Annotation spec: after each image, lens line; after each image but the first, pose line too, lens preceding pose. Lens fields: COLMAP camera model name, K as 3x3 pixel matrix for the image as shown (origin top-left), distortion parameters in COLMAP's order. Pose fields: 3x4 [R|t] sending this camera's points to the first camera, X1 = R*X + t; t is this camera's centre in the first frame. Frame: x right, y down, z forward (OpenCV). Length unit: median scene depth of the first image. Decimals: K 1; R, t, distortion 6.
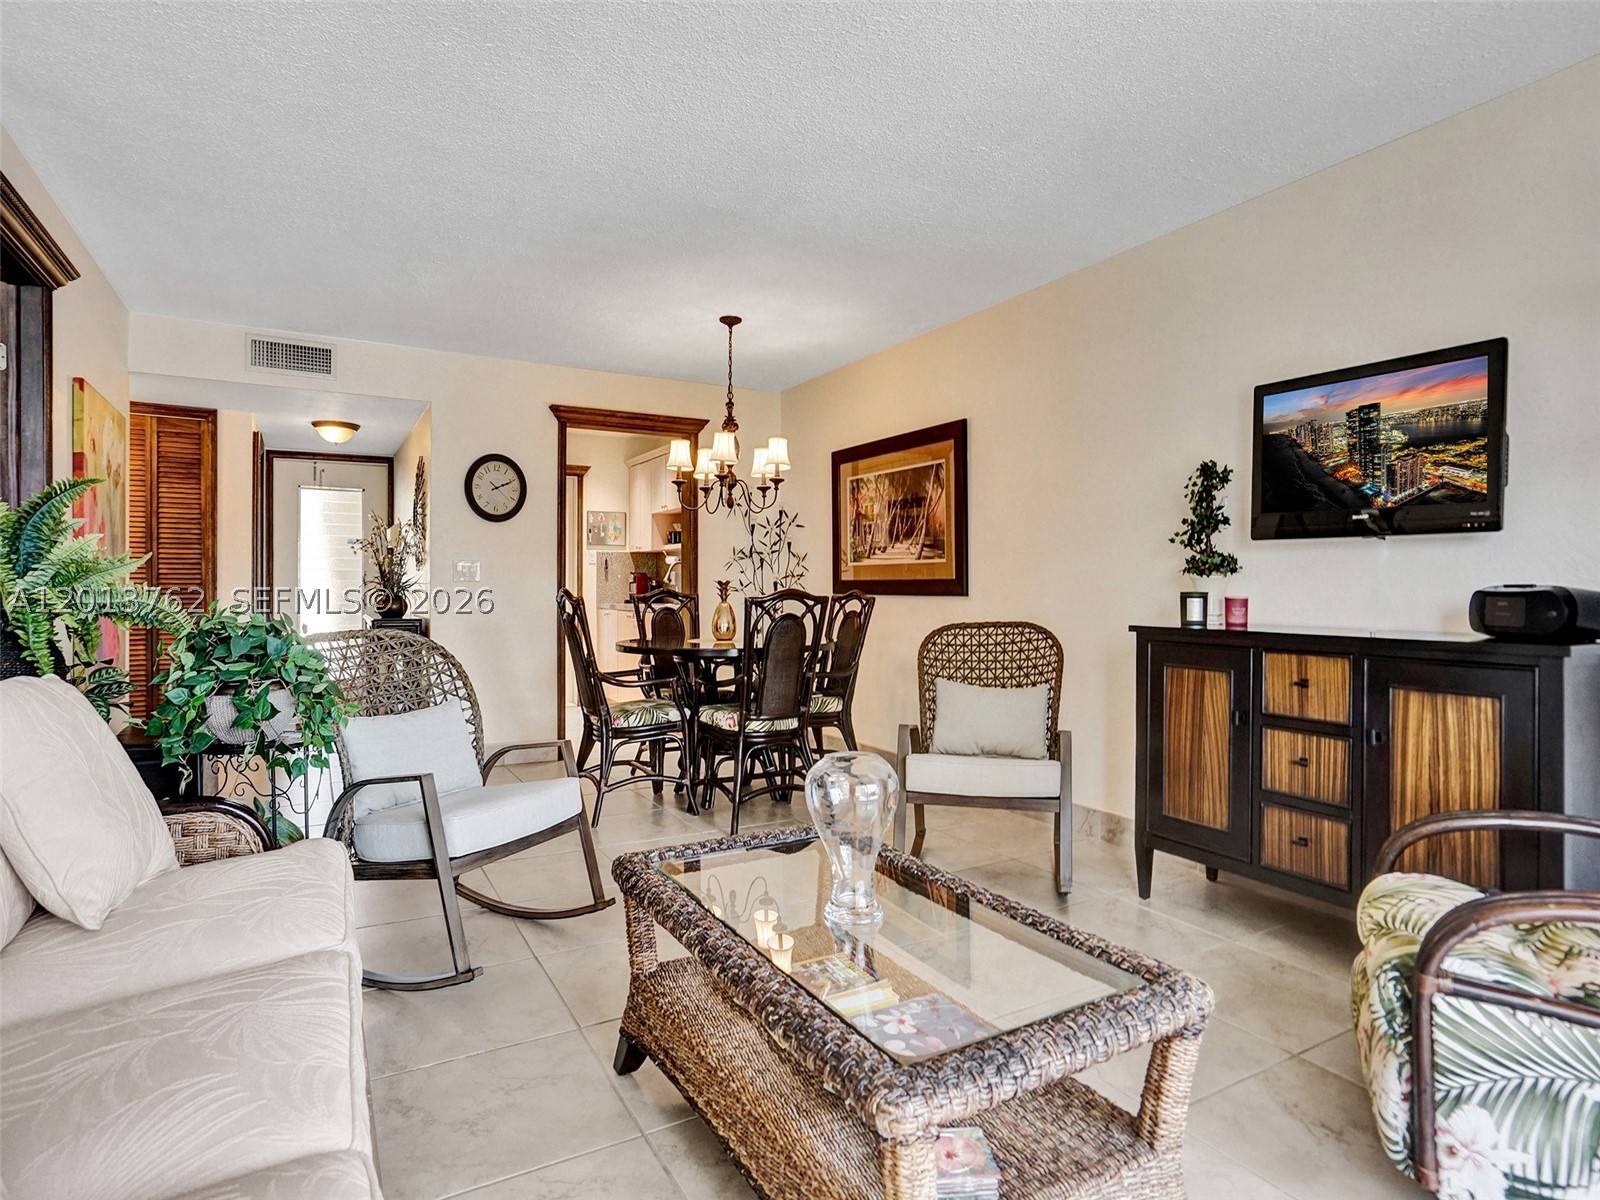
lens RADIAL K [[844.0, 0, 810.7], [0, 844.0, 591.0], [0, 0, 1]] dist [-0.020913, 0.008651]
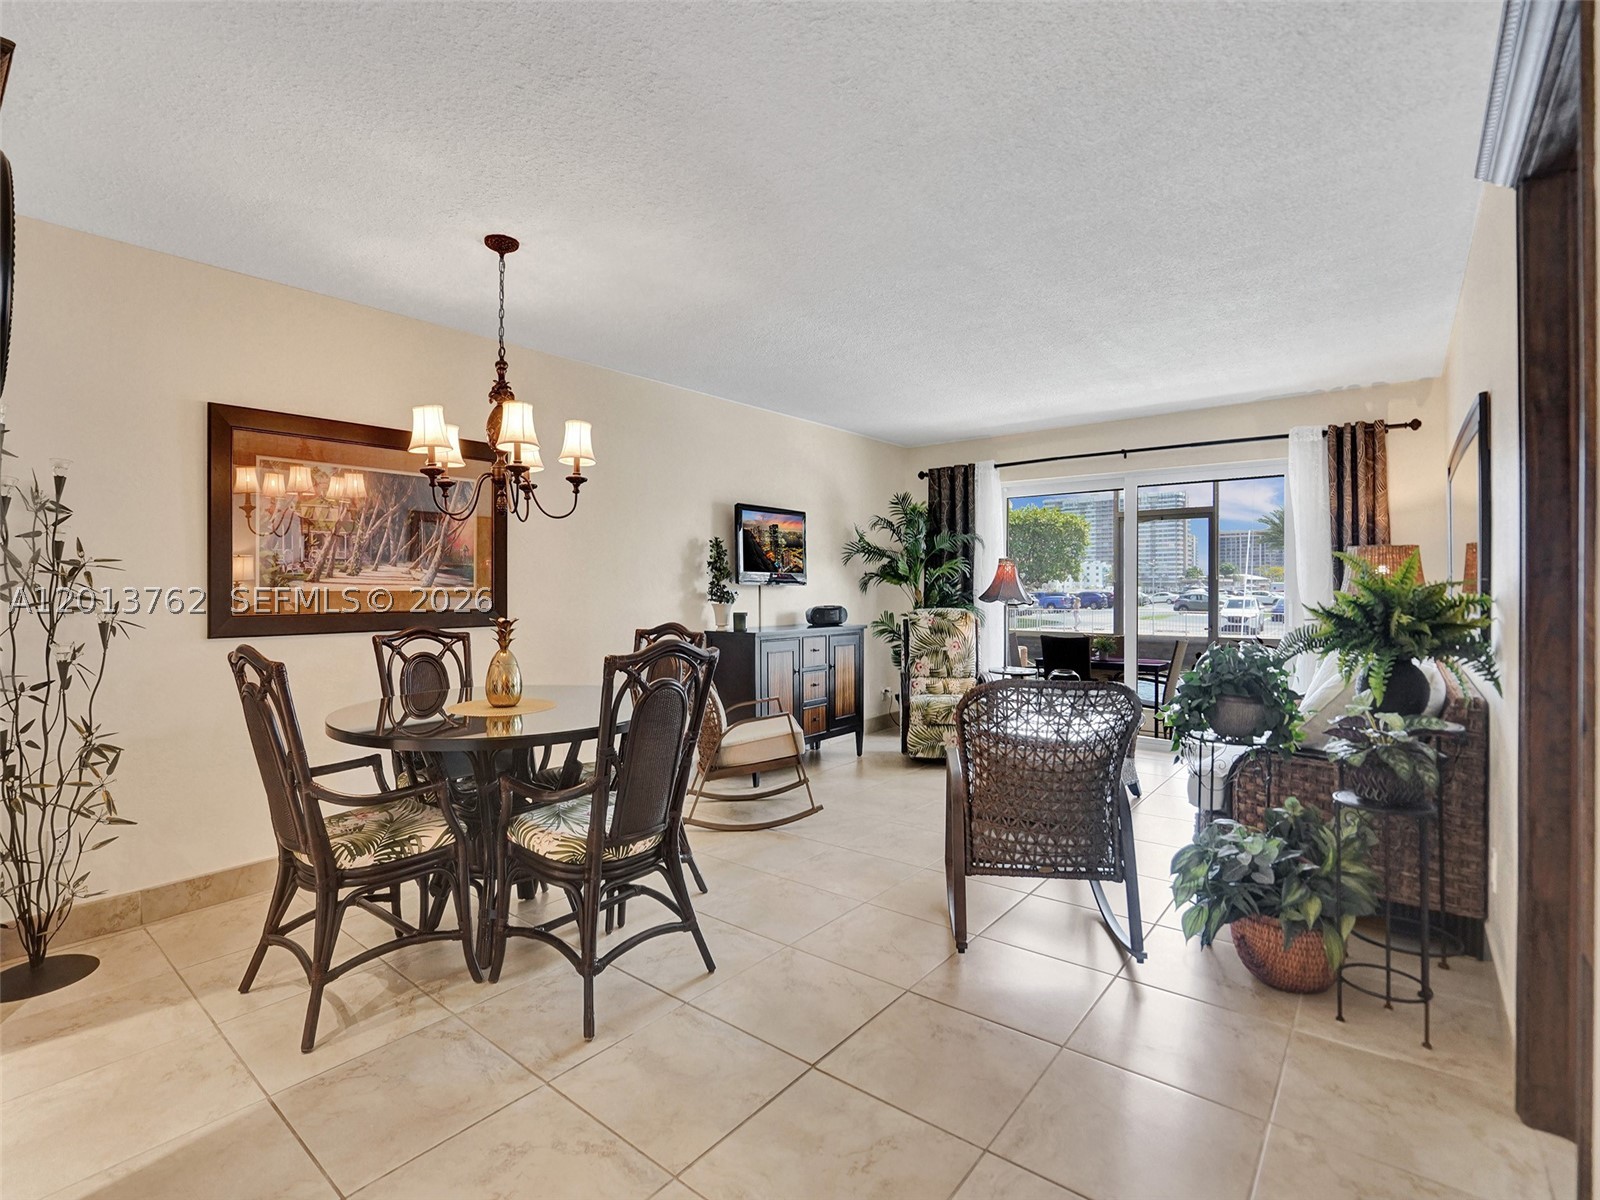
lens RADIAL K [[765.9, 0, 800.5], [0, 765.9, 595.7], [0, 0, 1]] dist [-0.041852, 0.007837]
pose [[-0.358241, -0.010308, 0.933572, -0.623422], [0.005796, 0.999895, 0.013265, -0.030960], [-0.933611, 0.010163, -0.358144, 0.829037]]
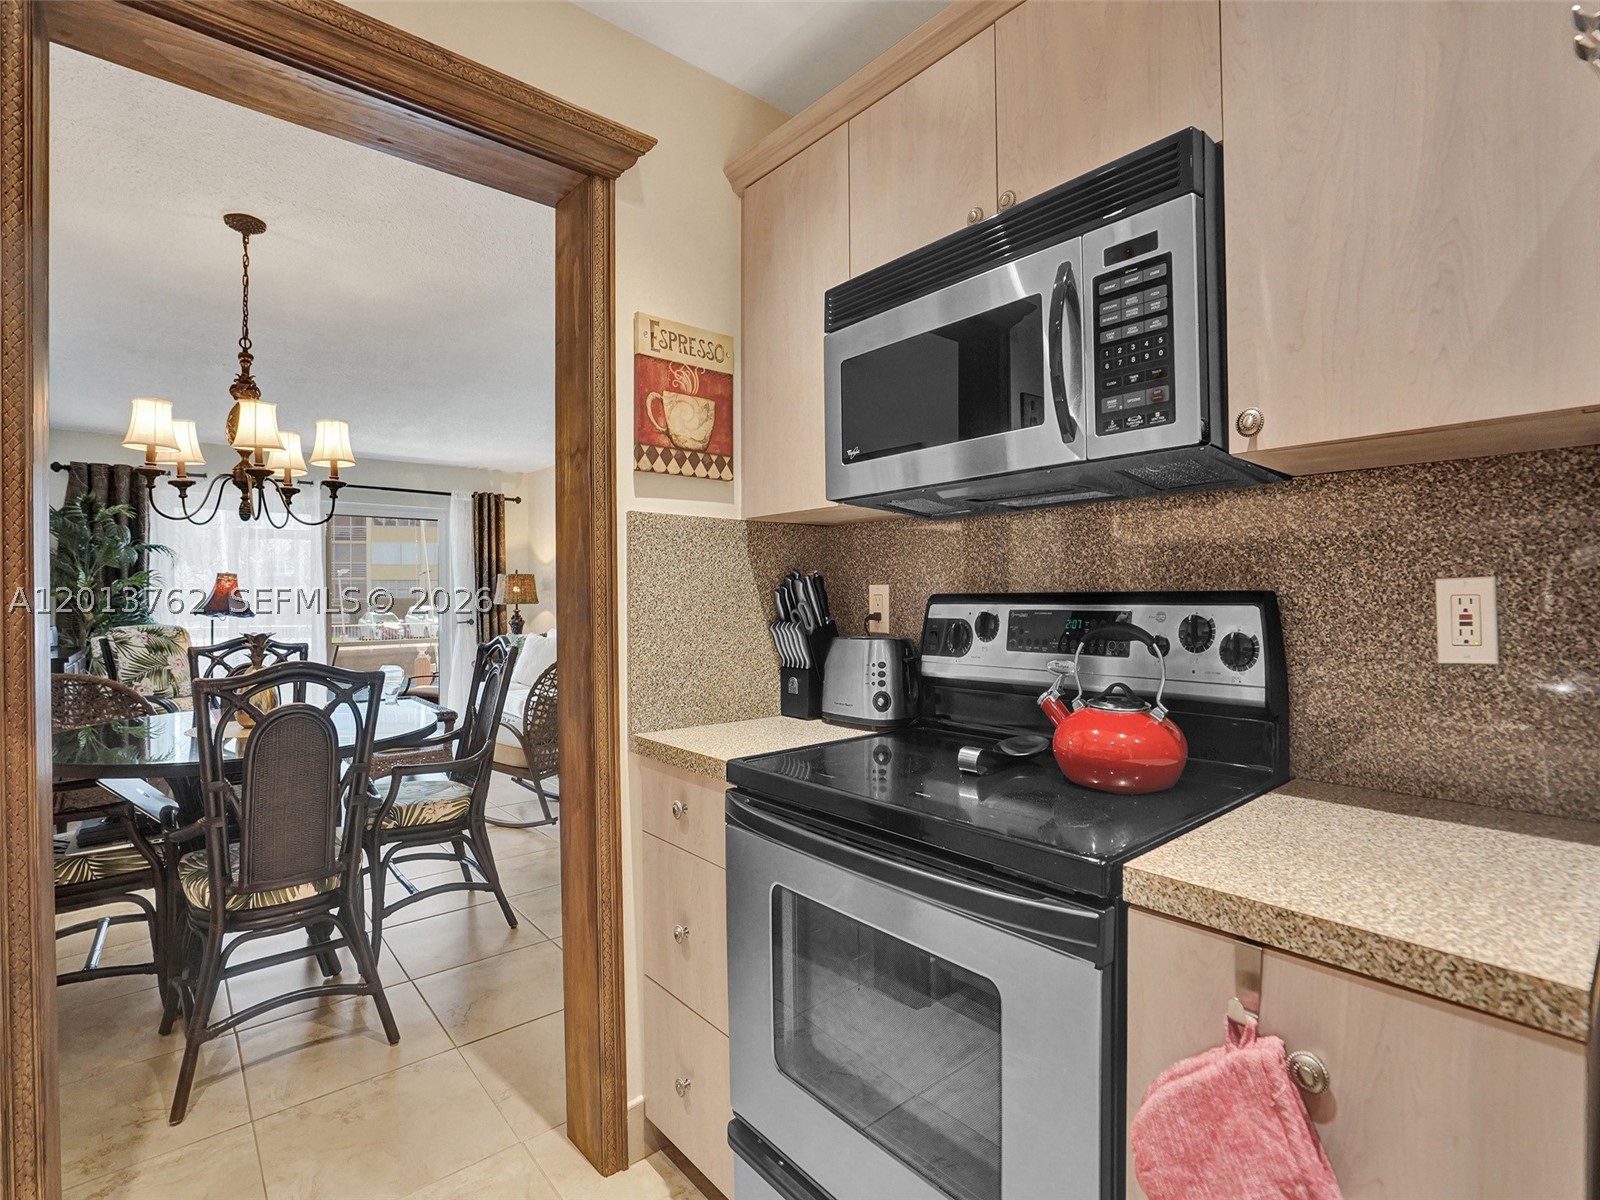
lens RADIAL K [[765.9, 0, 791.6], [0, 765.9, 599.6], [0, 0, 1]] dist [-0.041852, 0.007837]
pose [[-0.984228, 0.003839, -0.176864, -0.319088], [0.003112, 0.999986, 0.004391, -0.031453], [0.176879, 0.003771, -0.984225, 1.360898]]
